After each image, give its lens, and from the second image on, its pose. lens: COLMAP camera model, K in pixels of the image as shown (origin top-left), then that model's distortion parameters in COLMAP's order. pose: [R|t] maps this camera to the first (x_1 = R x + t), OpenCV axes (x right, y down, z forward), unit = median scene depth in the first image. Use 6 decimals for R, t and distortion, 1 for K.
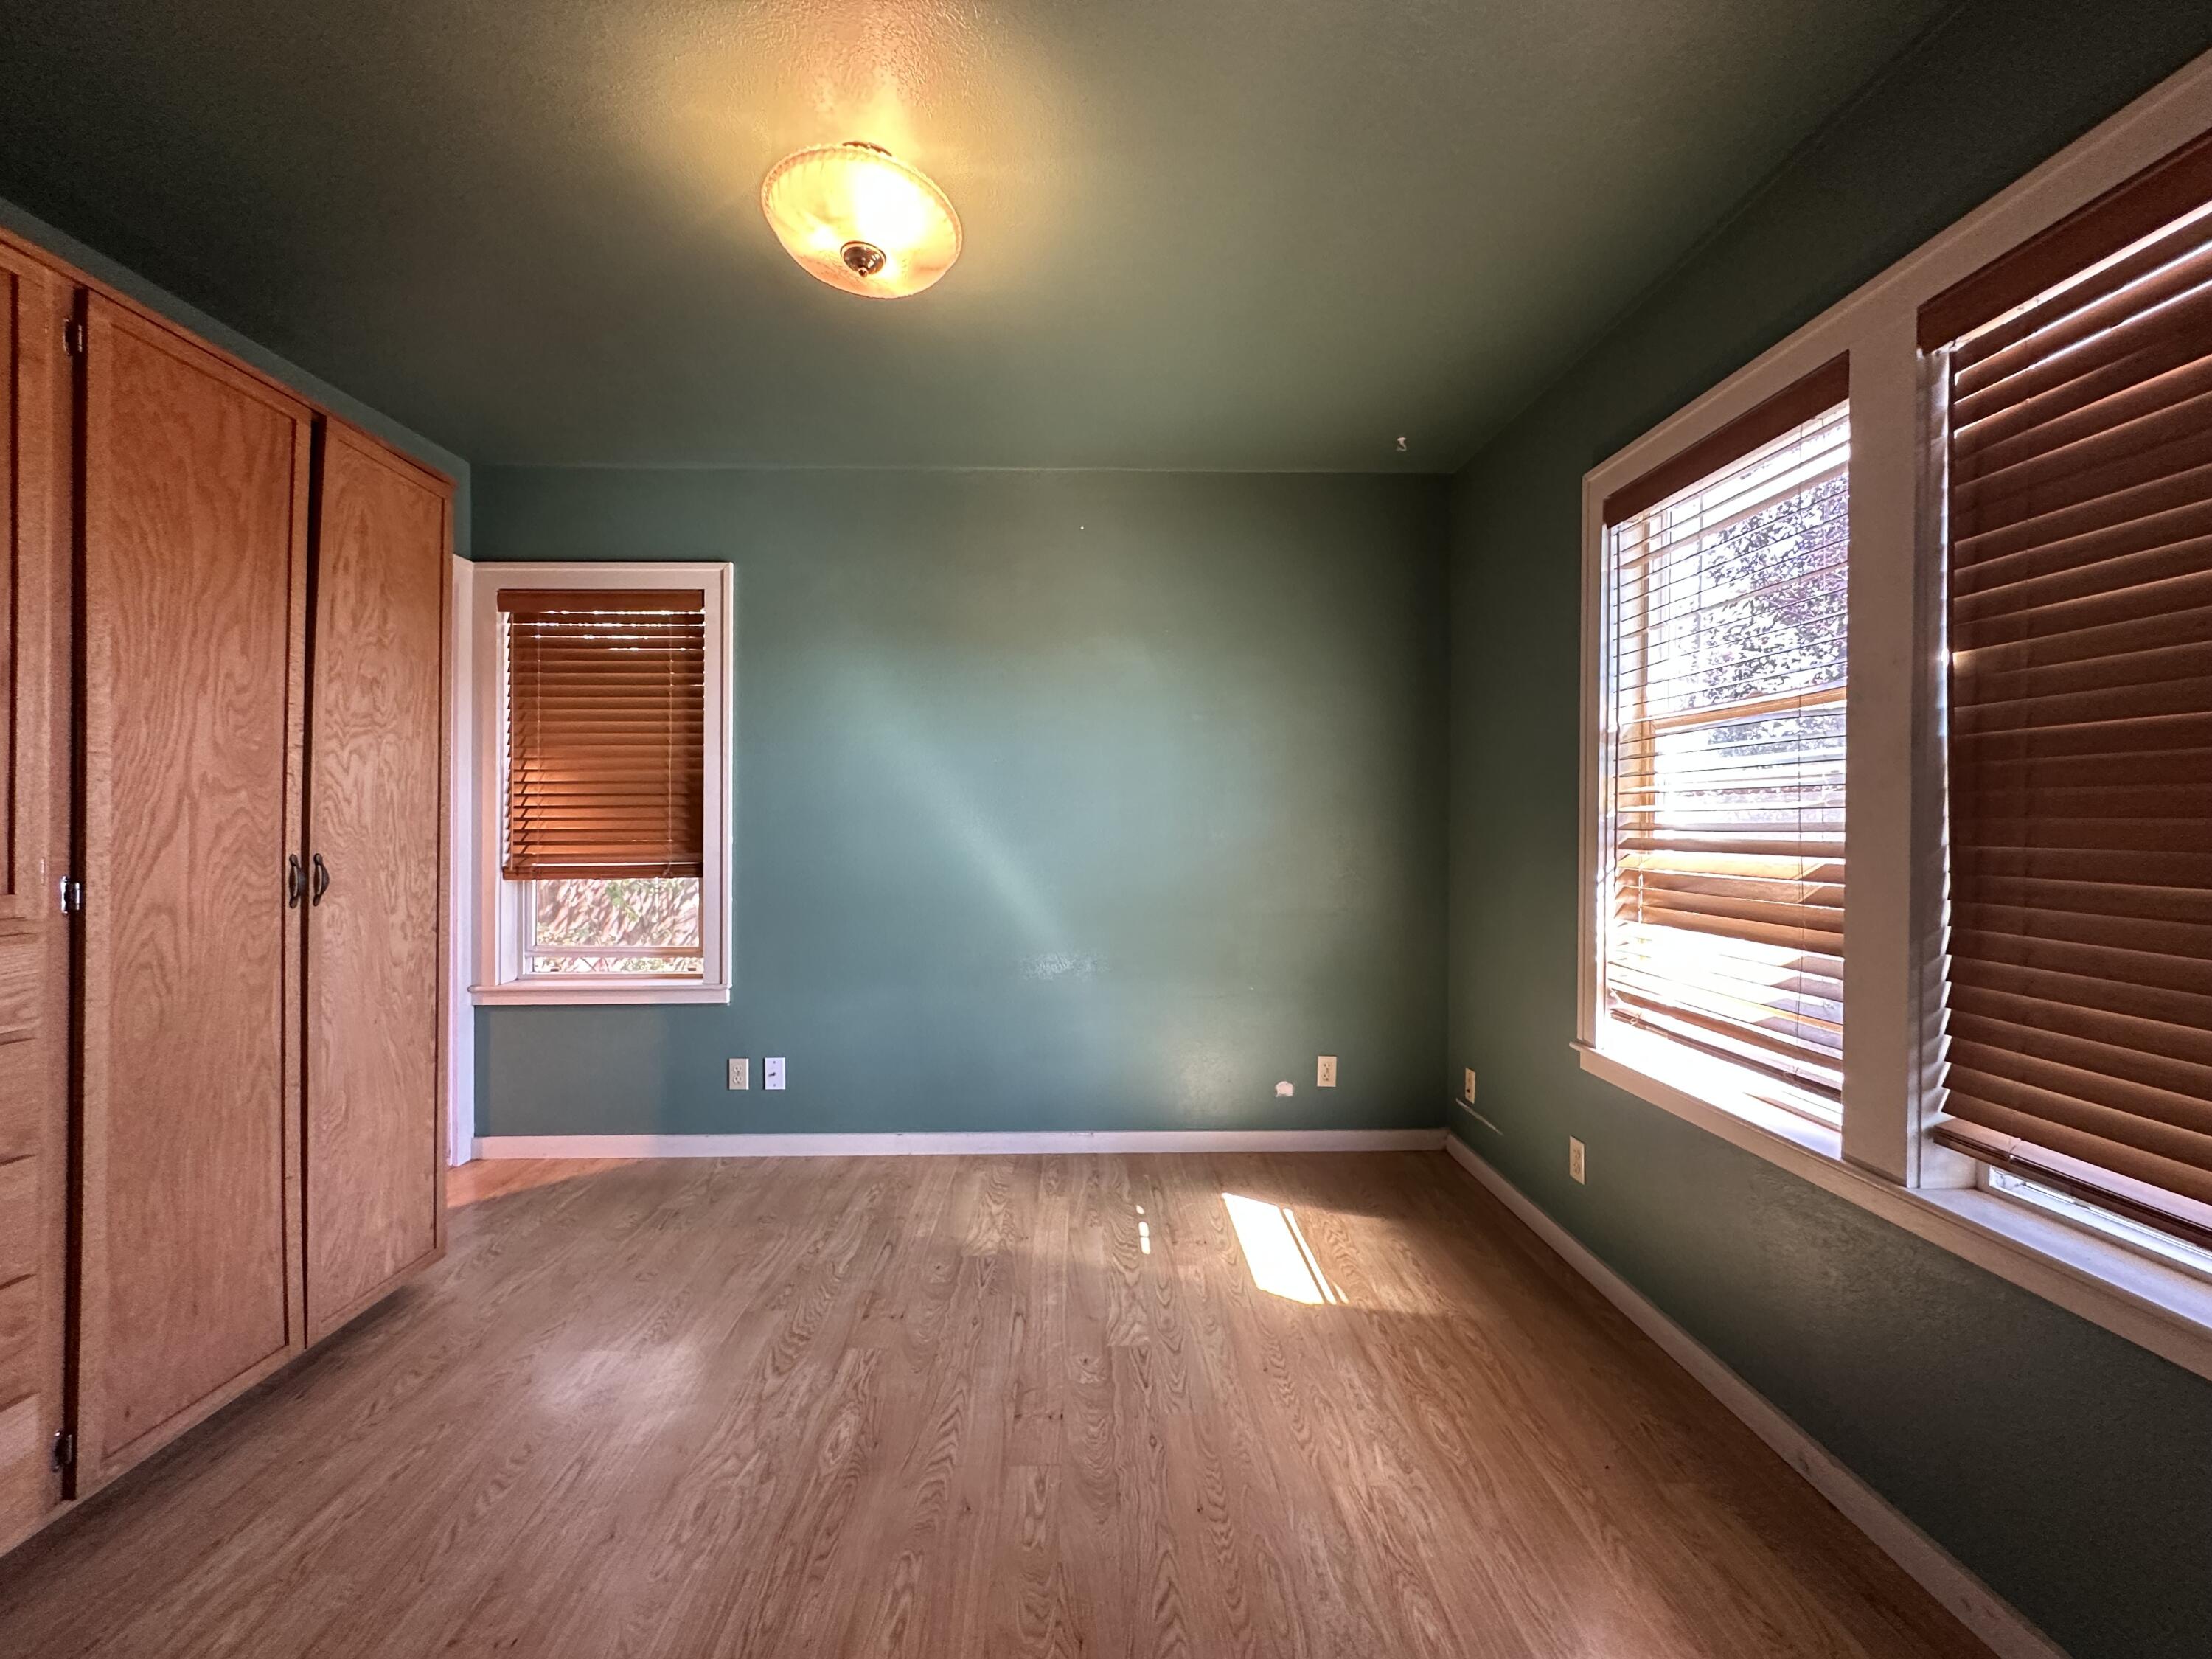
lens RADIAL K [[882.0, 0, 1104.5], [0, 882.0, 827.7], [0, 0, 1]] dist [-0.001886, 0.000484]
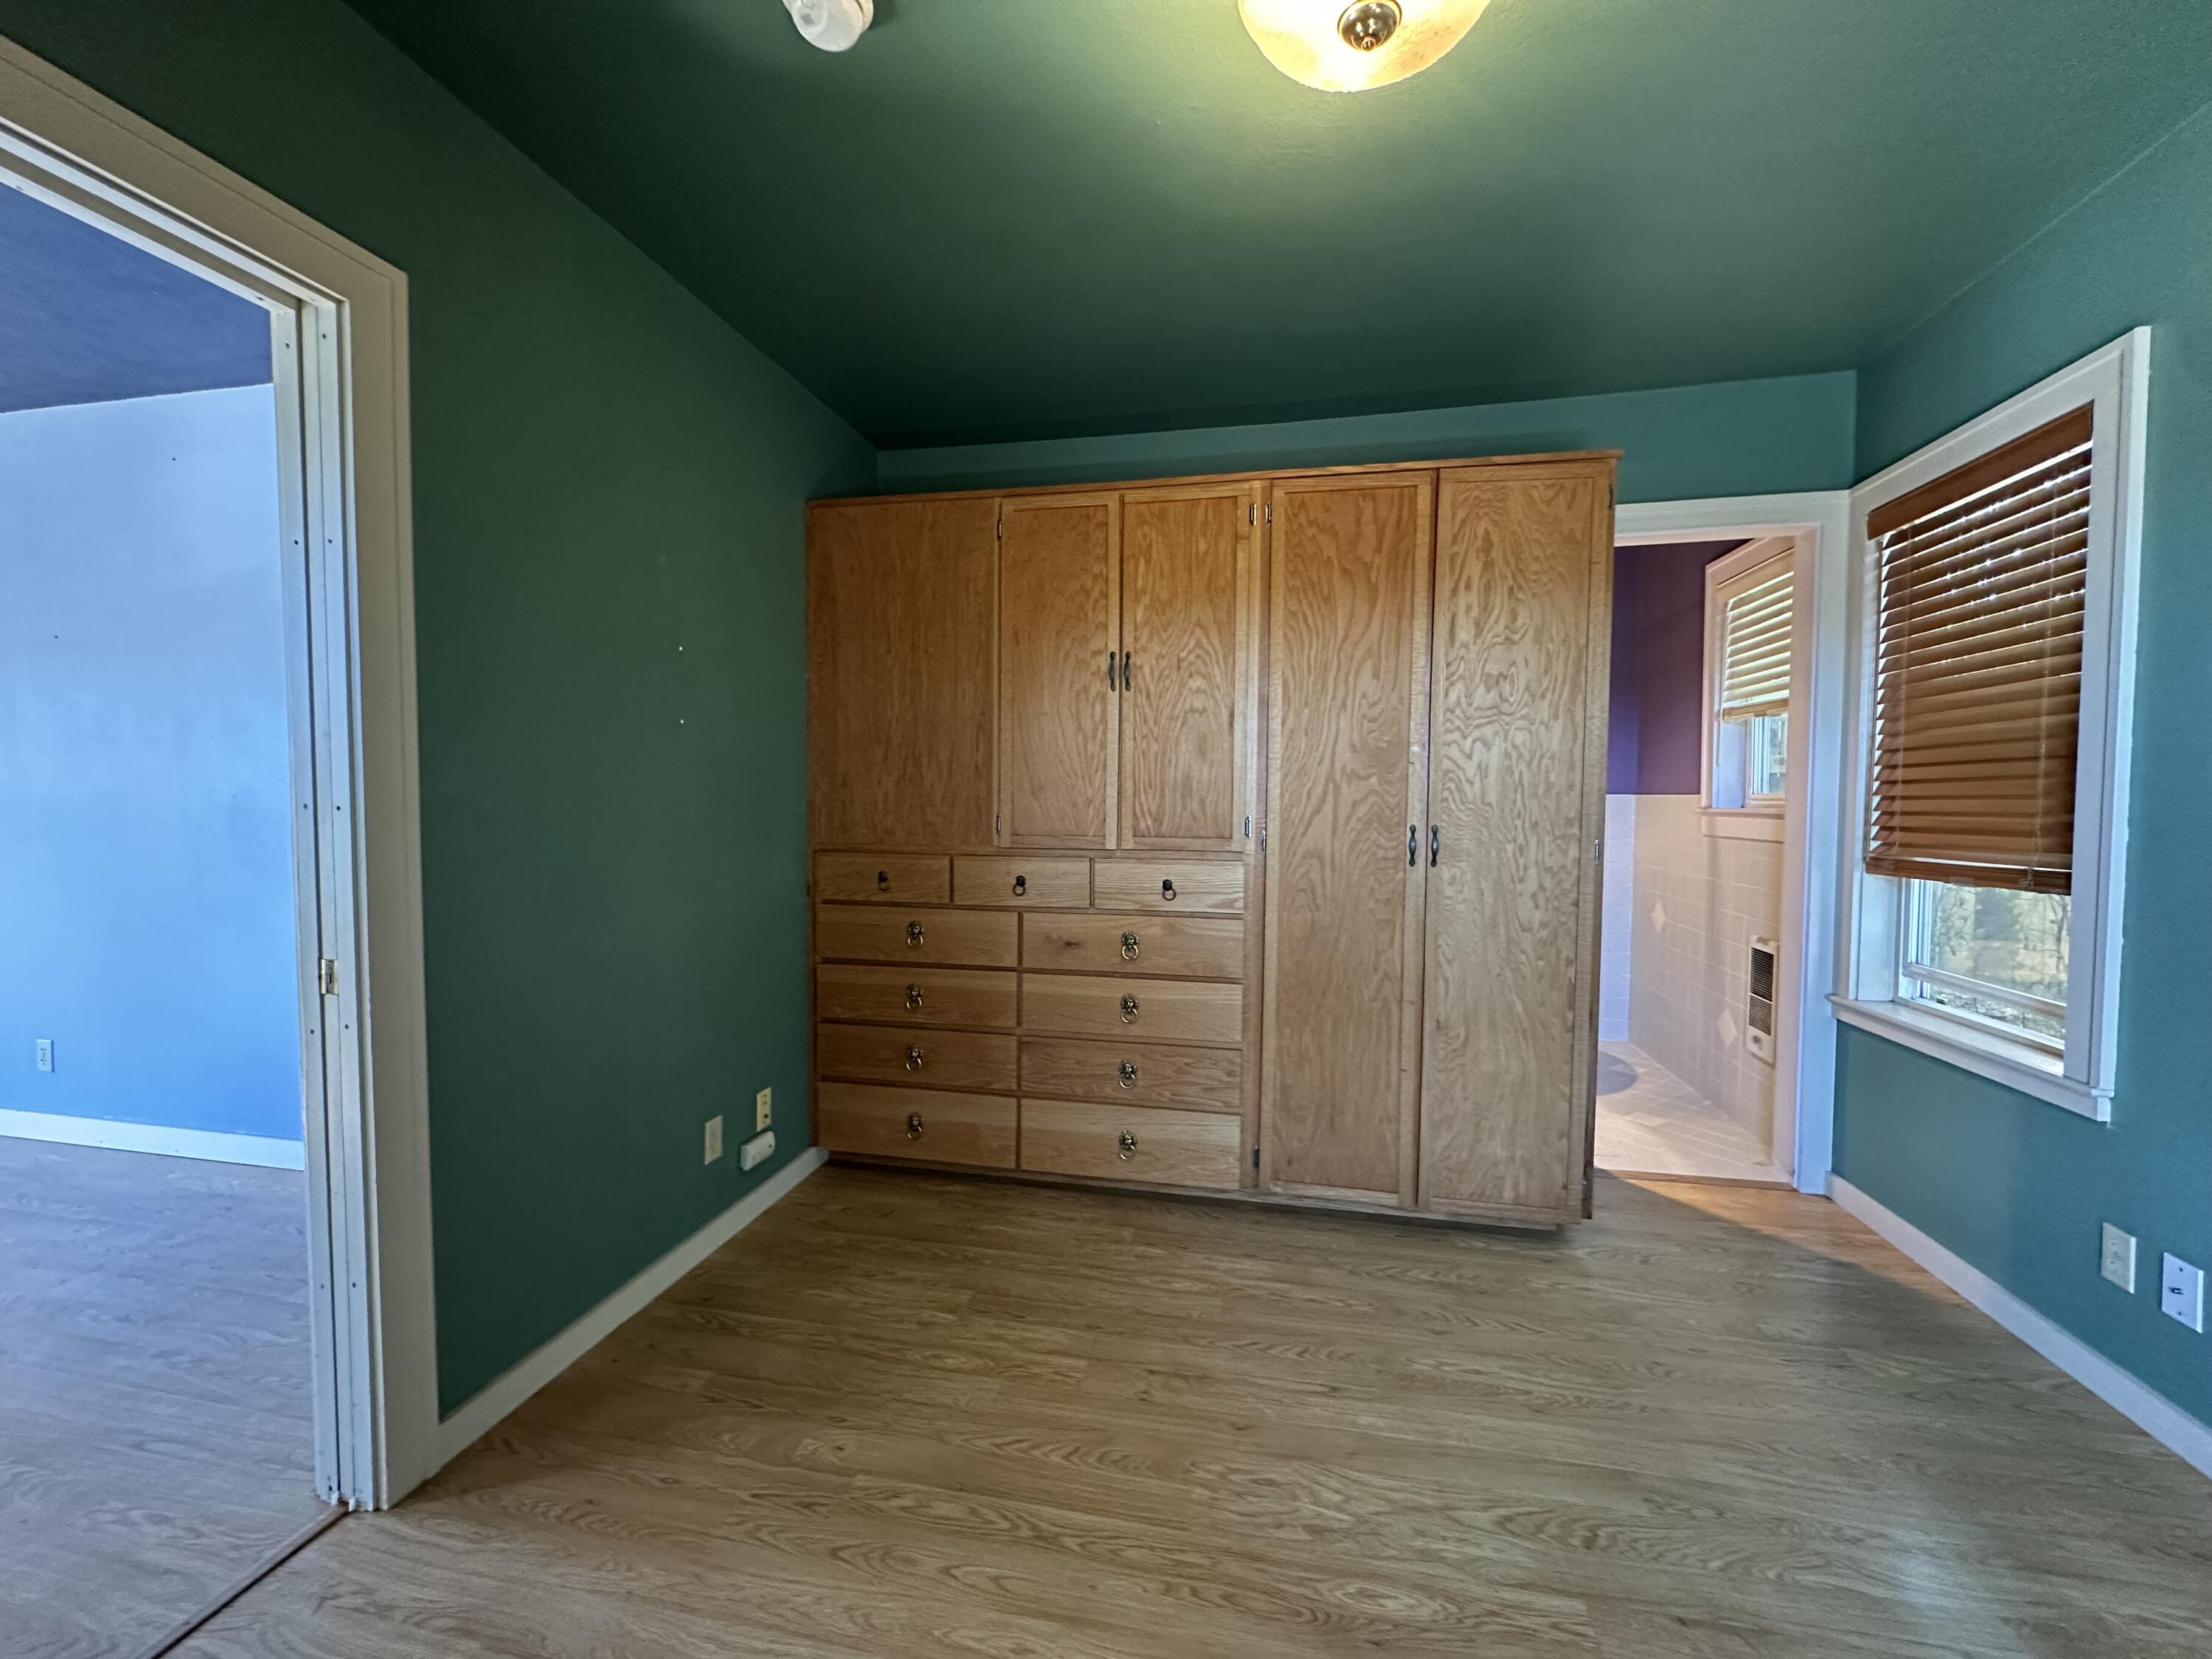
lens RADIAL K [[882.0, 0, 1104.5], [0, 882.0, 827.7], [0, 0, 1]] dist [-0.001886, 0.000484]
pose [[-0.228016, 0.031643, -0.973143, 0.415826], [-0.010072, 0.999342, 0.034854, -0.005646], [0.973605, 0.017749, -0.227547, 0.795158]]
